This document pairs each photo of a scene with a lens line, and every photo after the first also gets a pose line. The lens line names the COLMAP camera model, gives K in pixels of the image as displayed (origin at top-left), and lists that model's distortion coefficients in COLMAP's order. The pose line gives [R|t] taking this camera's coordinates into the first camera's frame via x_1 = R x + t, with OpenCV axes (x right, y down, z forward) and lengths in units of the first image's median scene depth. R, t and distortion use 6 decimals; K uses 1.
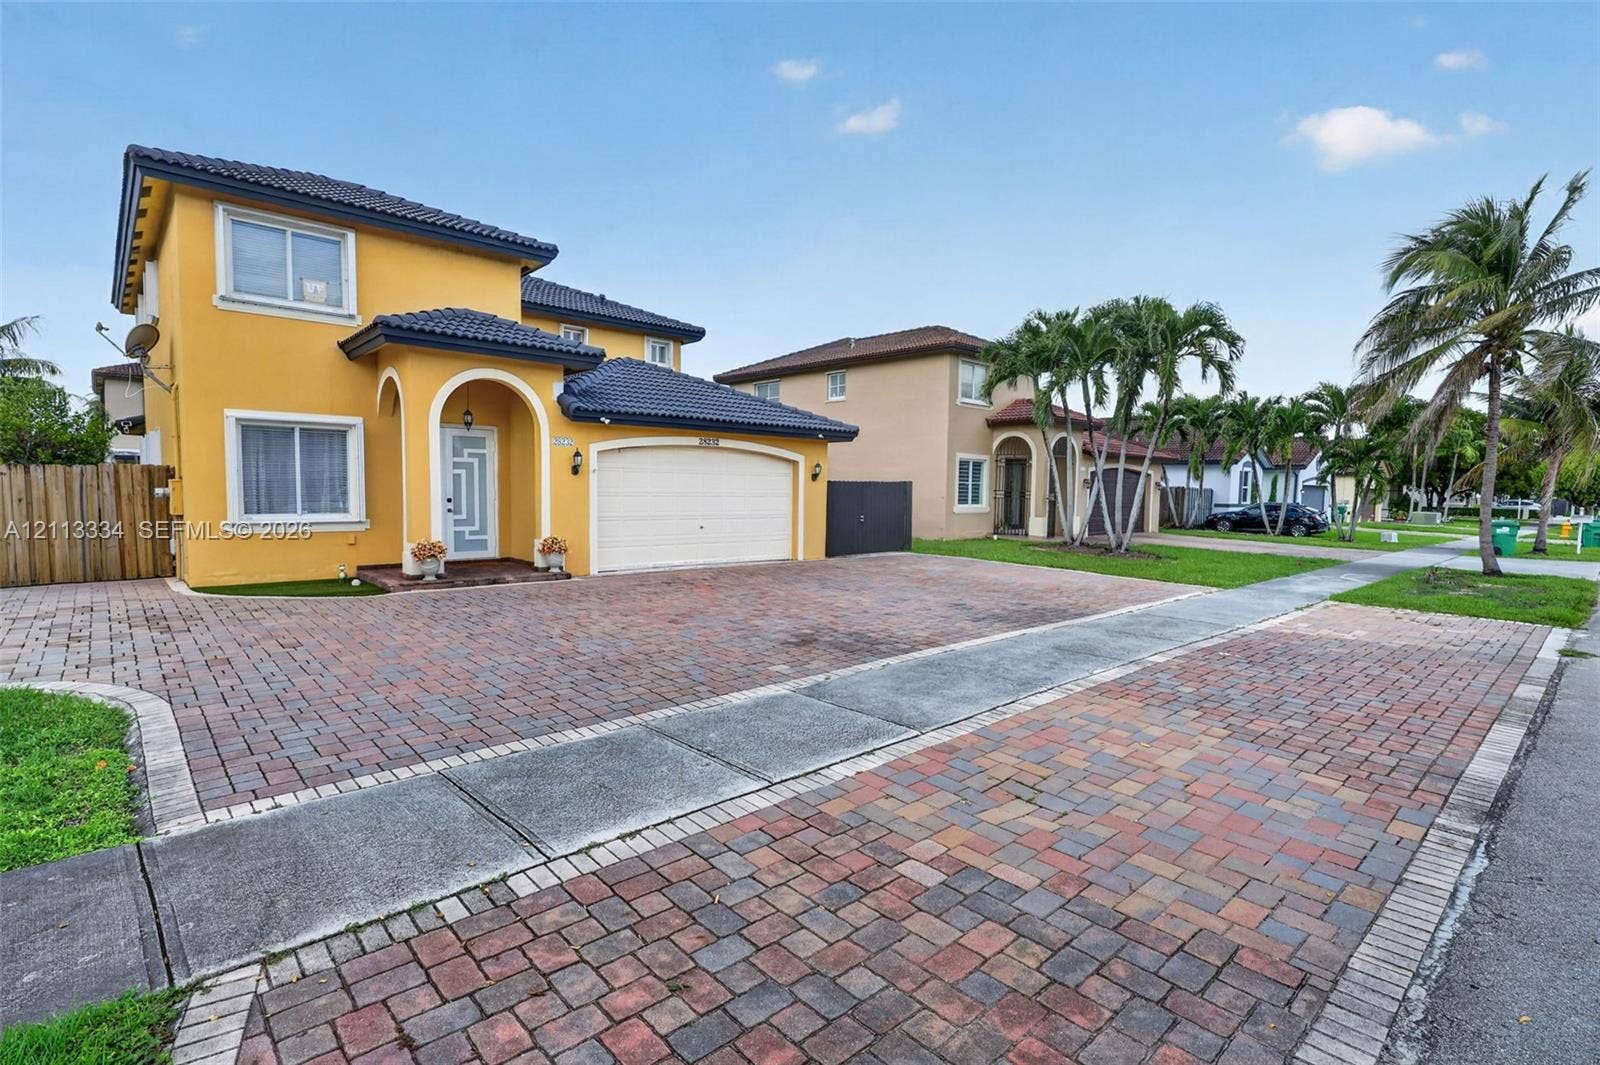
lens RADIAL K [[766.0, 0, 809.2], [0, 766.0, 538.8], [0, 0, 1]] dist [-0.002259, -0.000759]
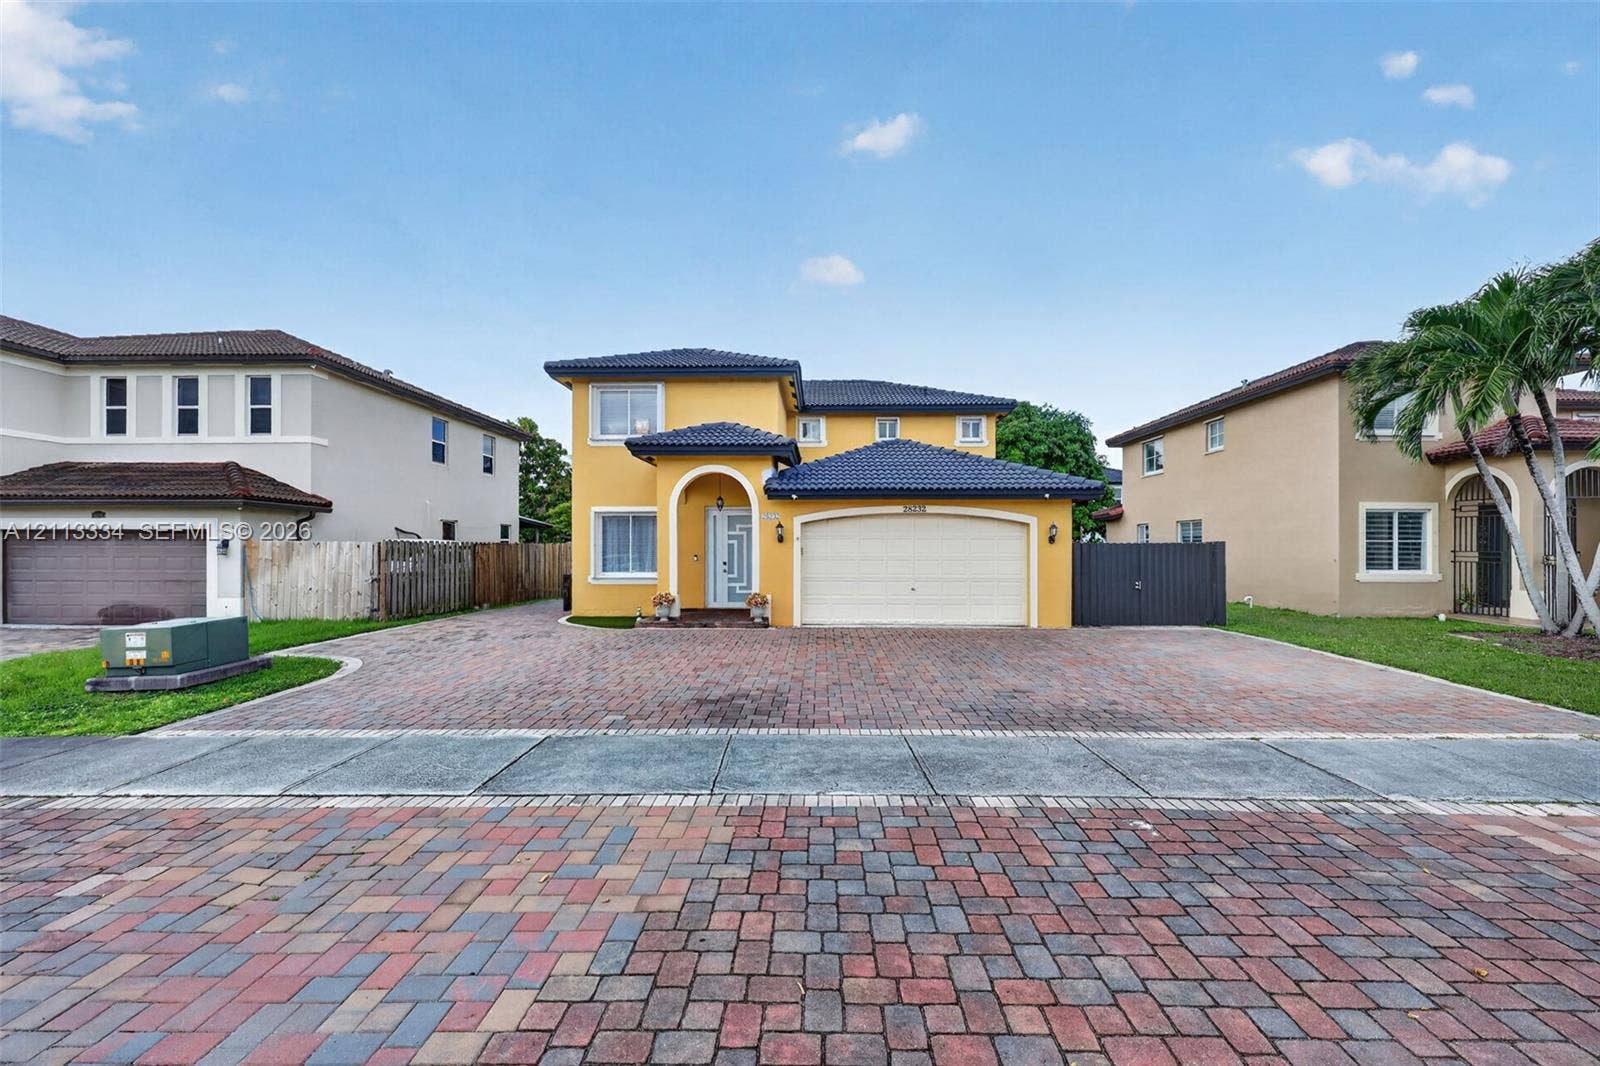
lens RADIAL K [[659.2, 0, 804.4], [0, 659.2, 536.8], [0, 0, 1]] dist [0.000952, 0.000546]
pose [[0.717258, -0.026238, -0.696313, 0.479860], [-0.036445, 0.996510, -0.075091, -0.016484], [0.695854, 0.079237, 0.713799, 0.291981]]
